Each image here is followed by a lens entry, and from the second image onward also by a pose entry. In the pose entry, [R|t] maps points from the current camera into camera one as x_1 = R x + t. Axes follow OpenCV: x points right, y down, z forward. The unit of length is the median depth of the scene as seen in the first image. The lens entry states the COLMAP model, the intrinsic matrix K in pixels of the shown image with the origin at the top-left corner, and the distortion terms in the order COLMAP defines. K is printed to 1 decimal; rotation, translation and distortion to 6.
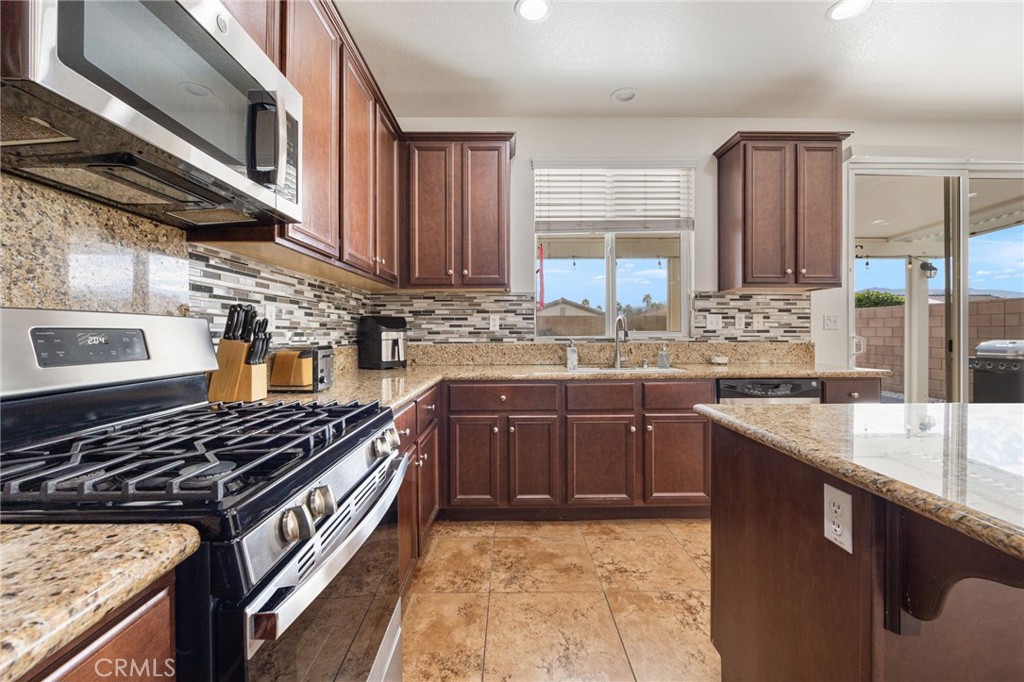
lens RADIAL K [[419.1, 0, 513.1], [0, 419.1, 330.6], [0, 0, 1]] dist [-0.001772, -0.000356]
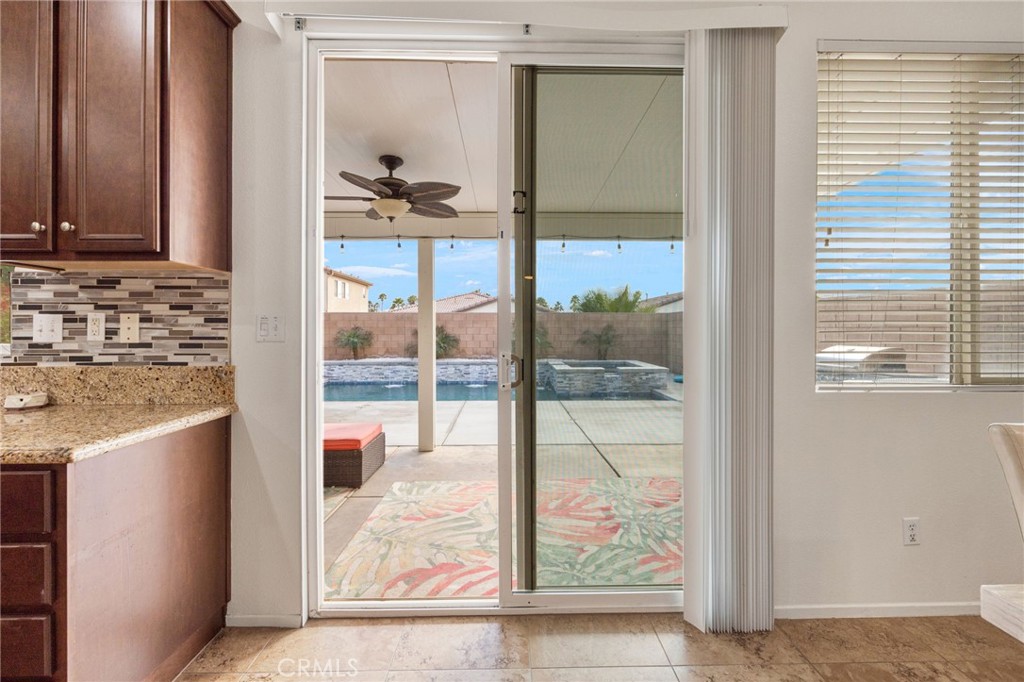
lens RADIAL K [[419.1, 0, 513.1], [0, 419.1, 330.6], [0, 0, 1]] dist [-0.001772, -0.000356]
pose [[0.999963, -0.001036, 0.008570, 1.074560], [0.001173, 0.999873, -0.015920, -0.008274], [-0.008552, 0.015929, 0.999837, 0.455147]]
